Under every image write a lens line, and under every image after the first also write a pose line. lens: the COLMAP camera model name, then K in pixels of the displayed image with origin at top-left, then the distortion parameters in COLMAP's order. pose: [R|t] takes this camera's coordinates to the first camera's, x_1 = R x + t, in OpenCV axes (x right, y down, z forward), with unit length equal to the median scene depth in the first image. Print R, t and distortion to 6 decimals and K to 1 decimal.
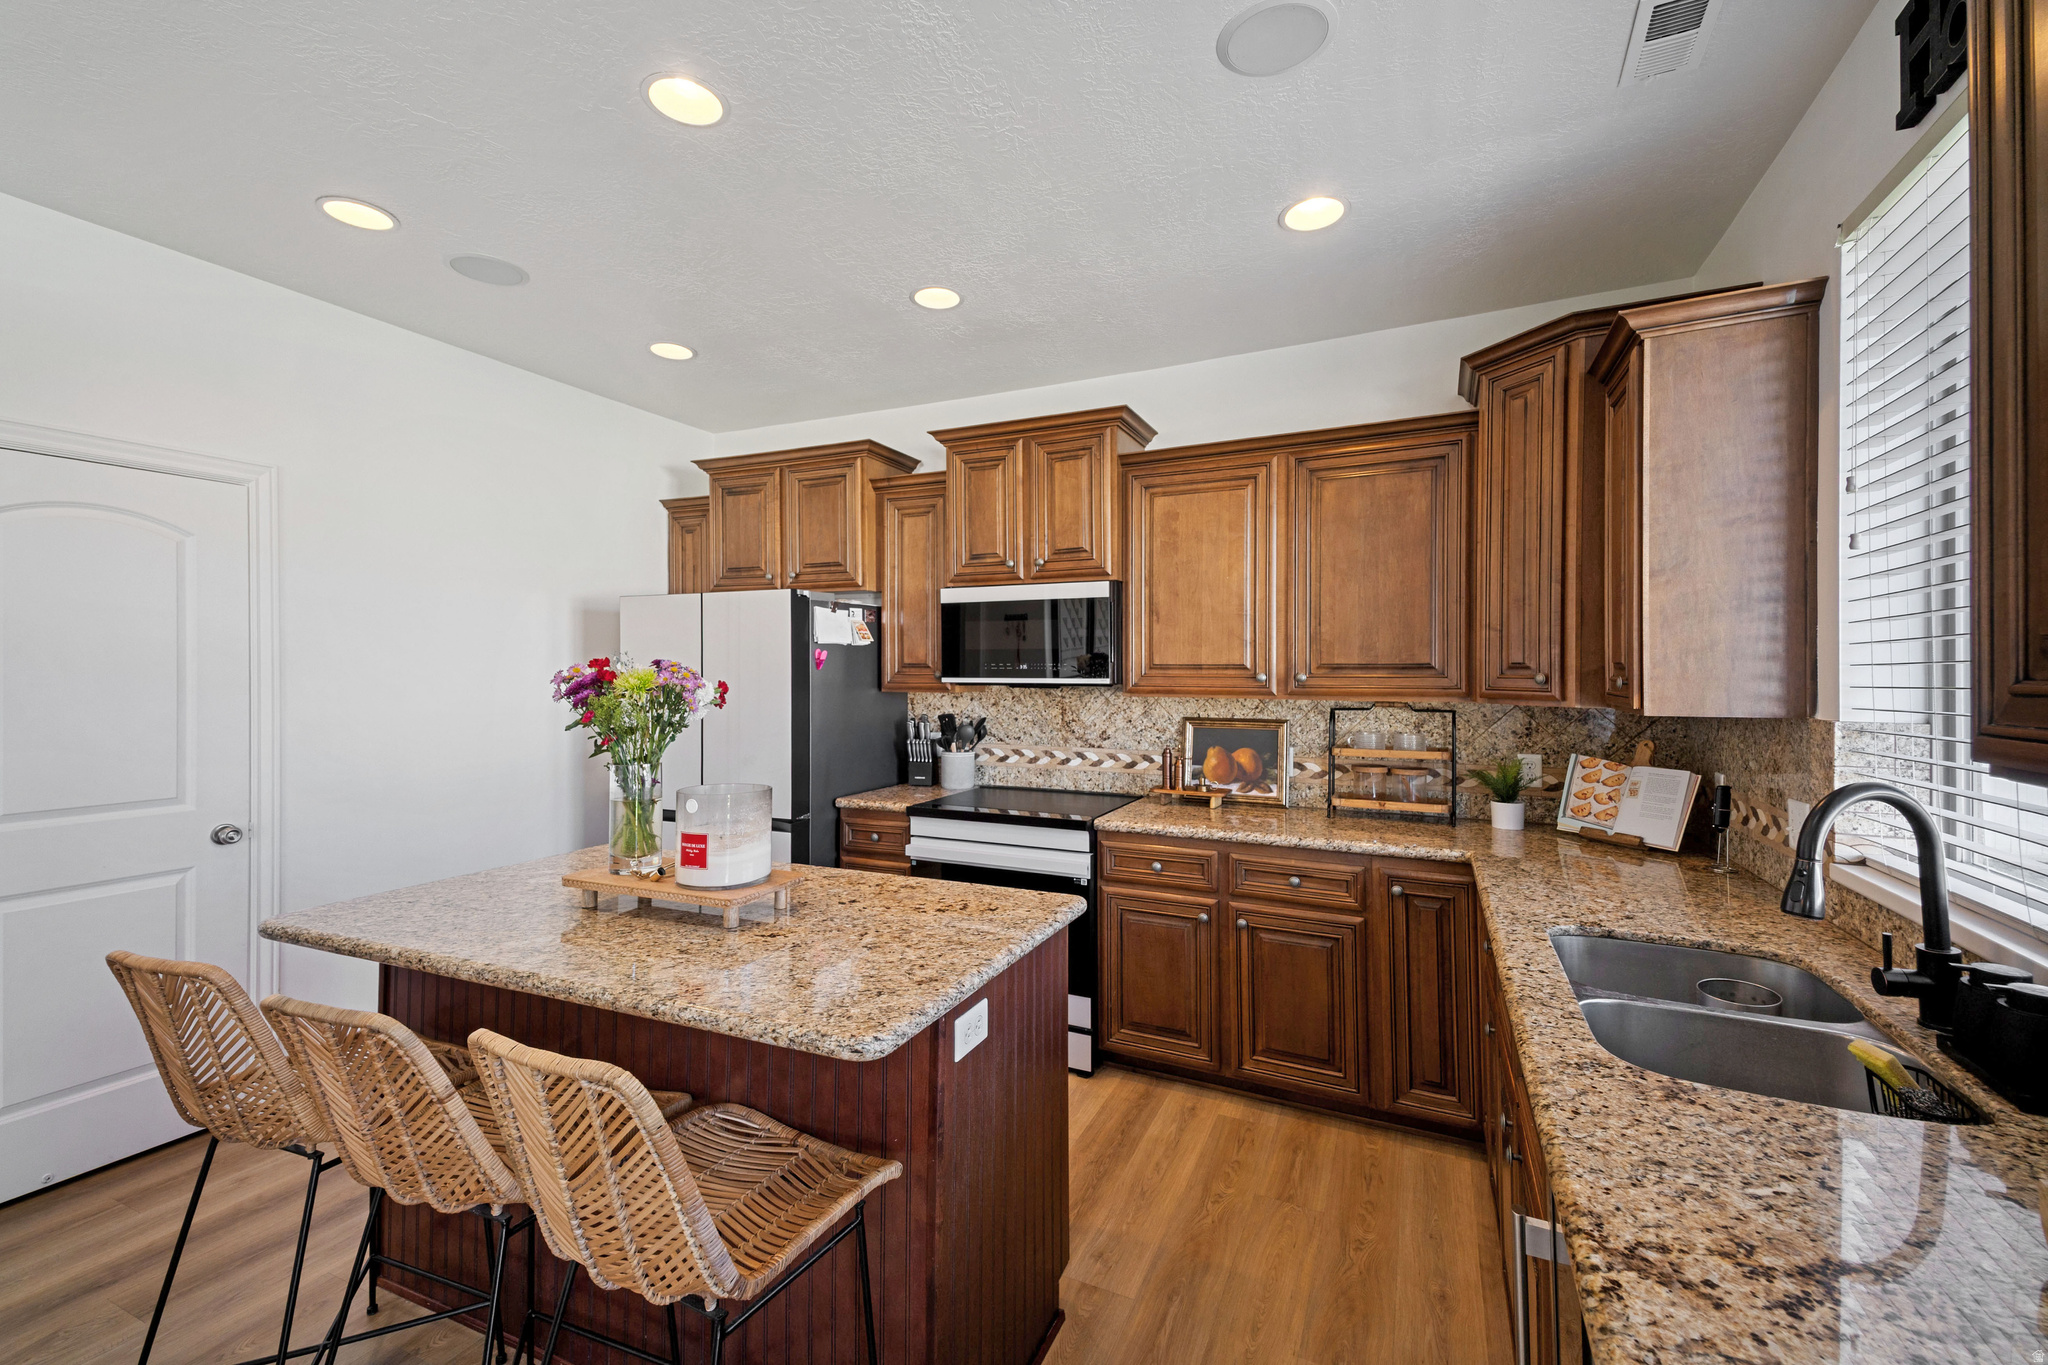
lens RADIAL K [[850.1, 0, 1014.1], [0, 850.1, 673.3], [0, 0, 1]] dist [0.045492, -0.000592]
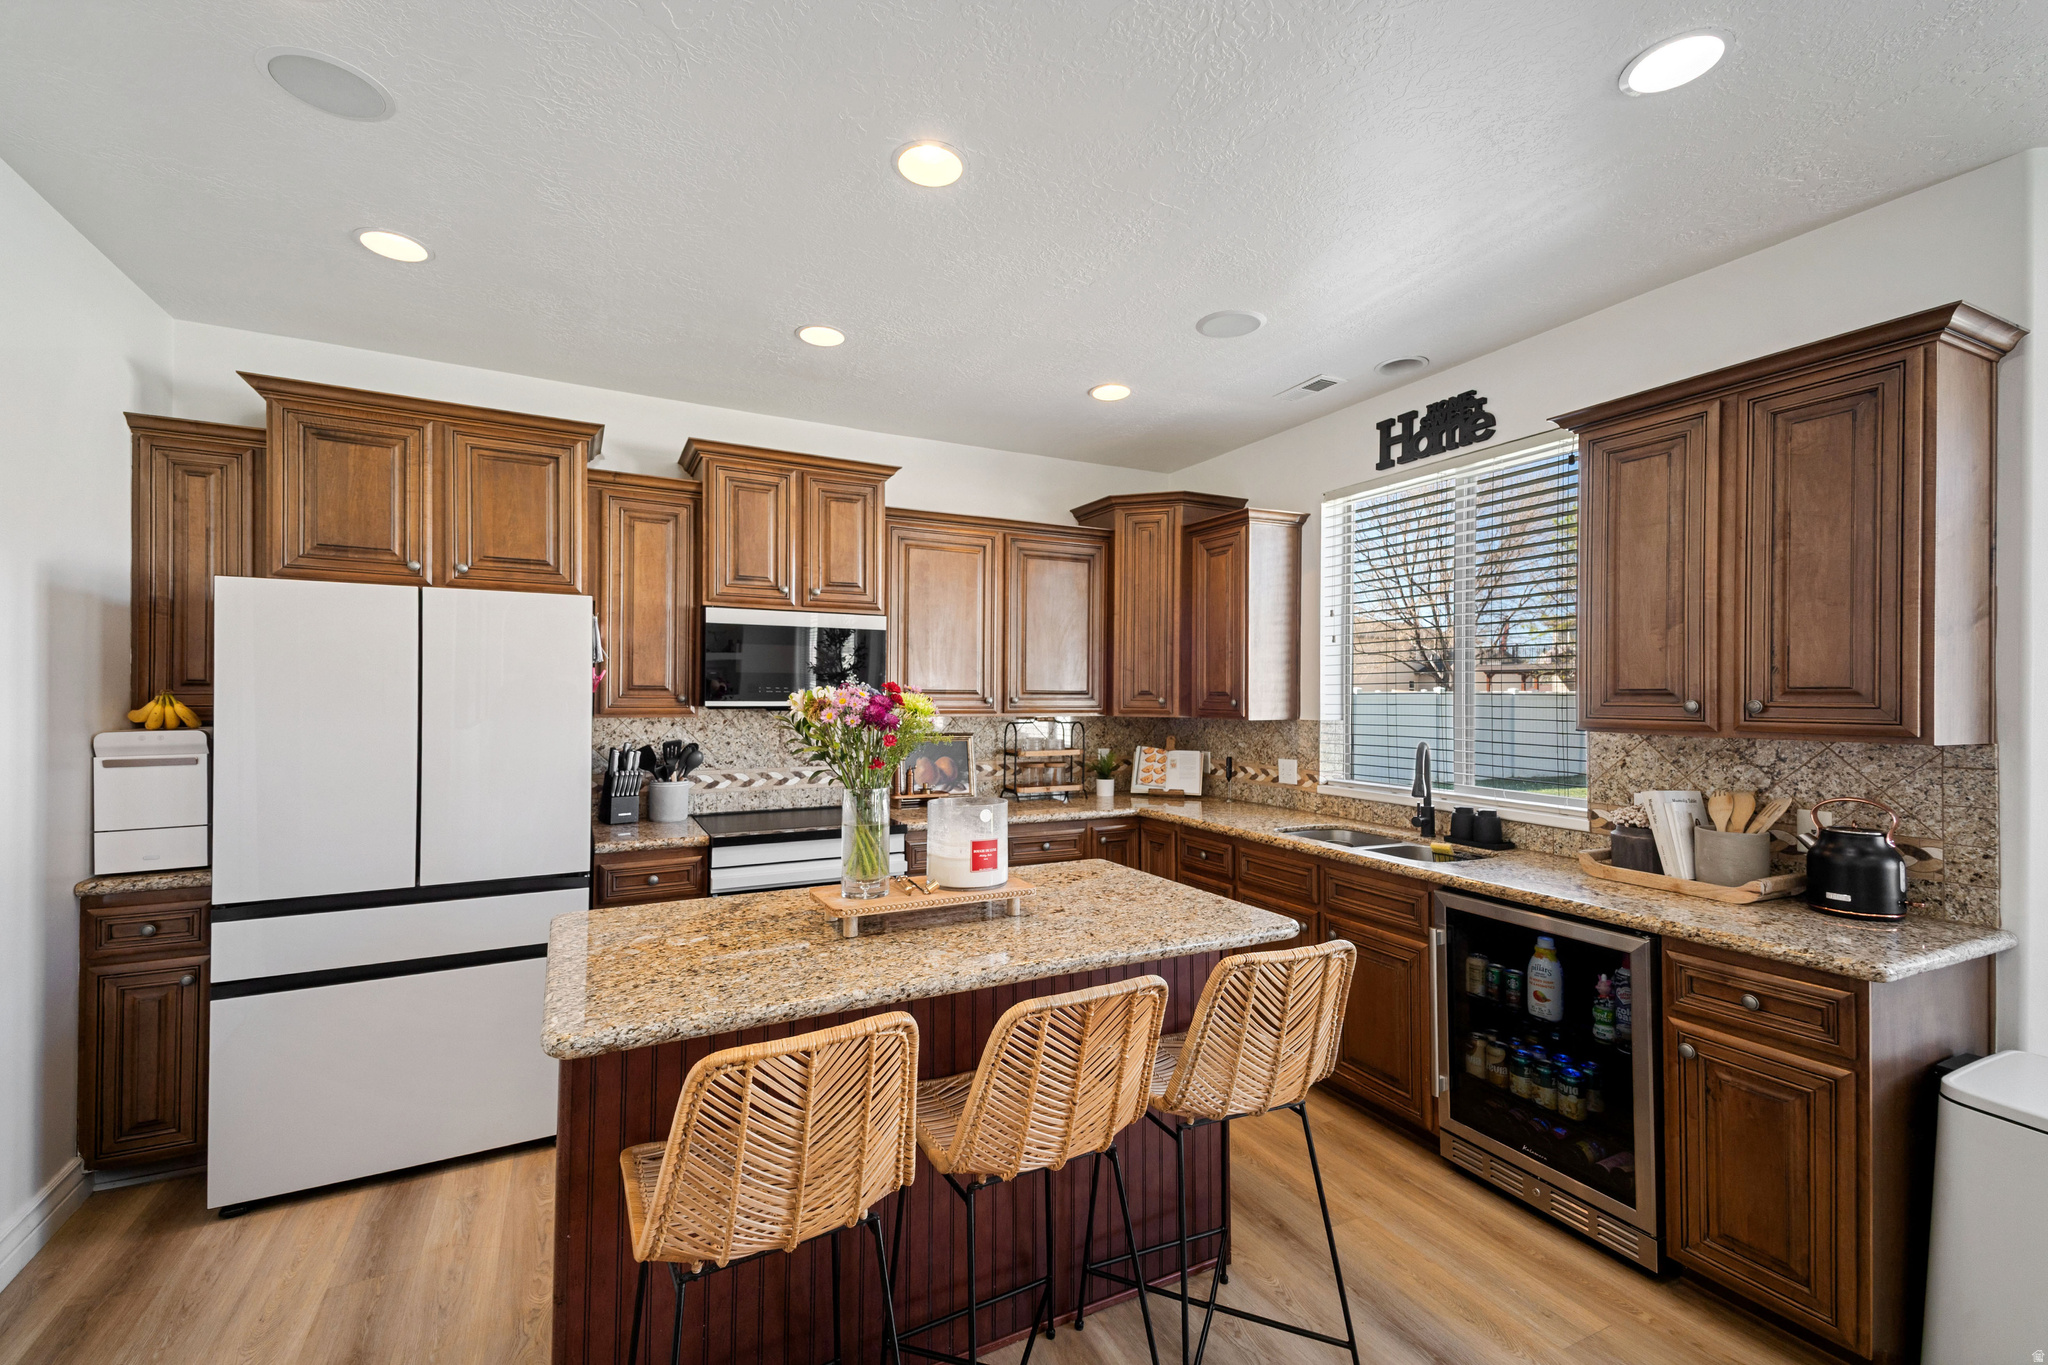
lens RADIAL K [[850.1, 0, 1003.1], [0, 850.1, 691.8], [0, 0, 1]] dist [0.045492, -0.000592]
pose [[0.622359, 0.007021, 0.782700, -0.685233], [-0.001641, 0.999969, -0.007665, 0.001864], [-0.782730, 0.003486, 0.622352, 0.163510]]
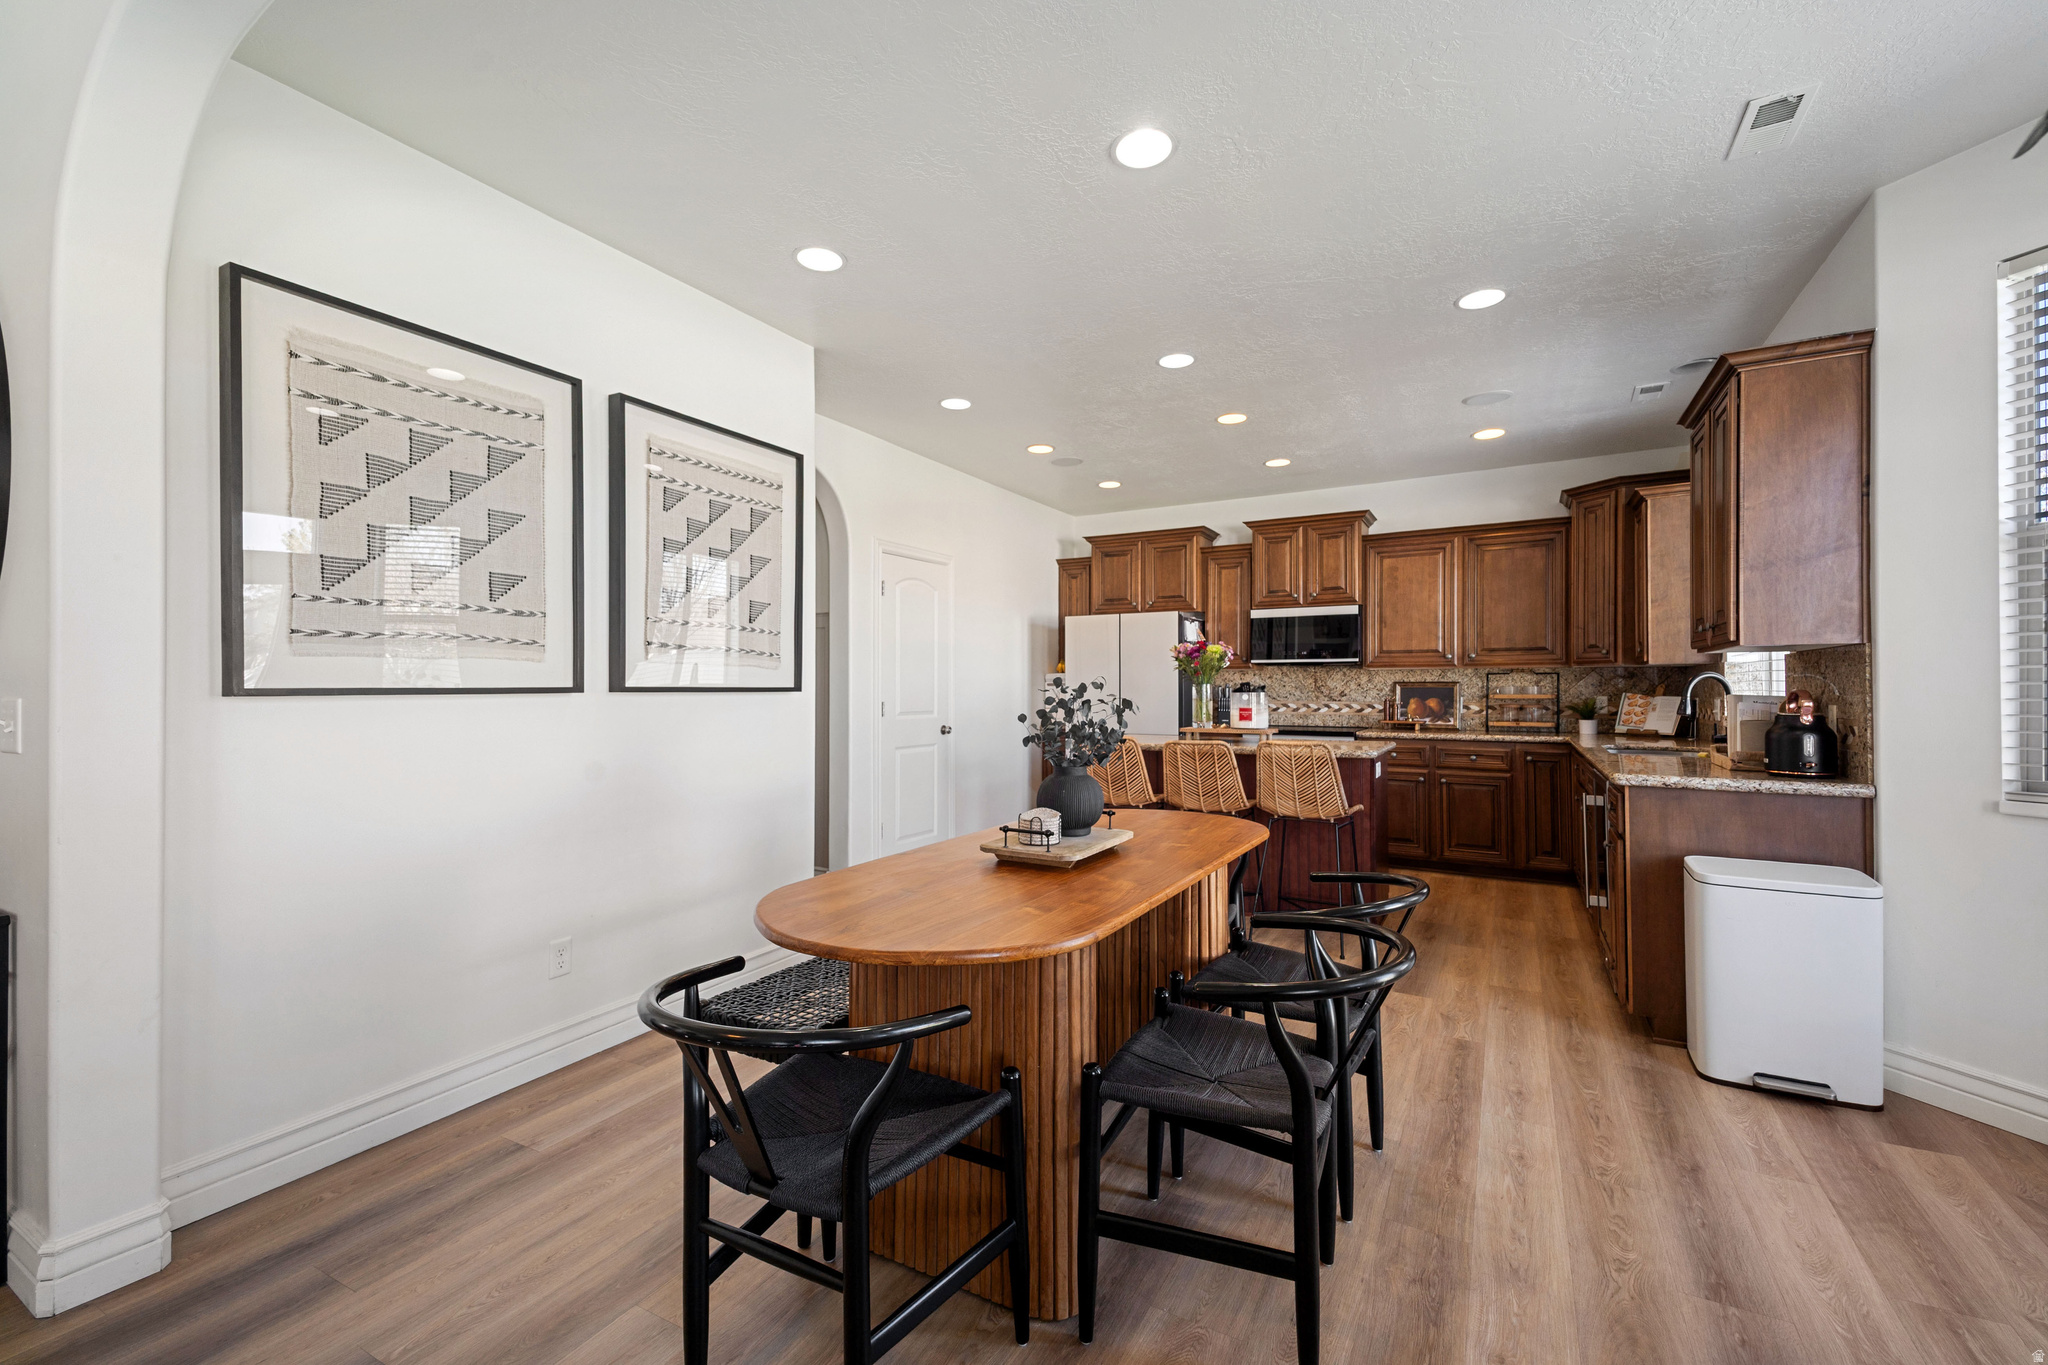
lens RADIAL K [[850.1, 0, 1018.2], [0, 850.1, 686.2], [0, 0, 1]] dist [0.045492, -0.000592]
pose [[0.997286, -0.000693, -0.073621, -0.482471], [0.000222, 0.999979, -0.006415, 0.077834], [0.073624, 0.006381, 0.997266, -0.890551]]
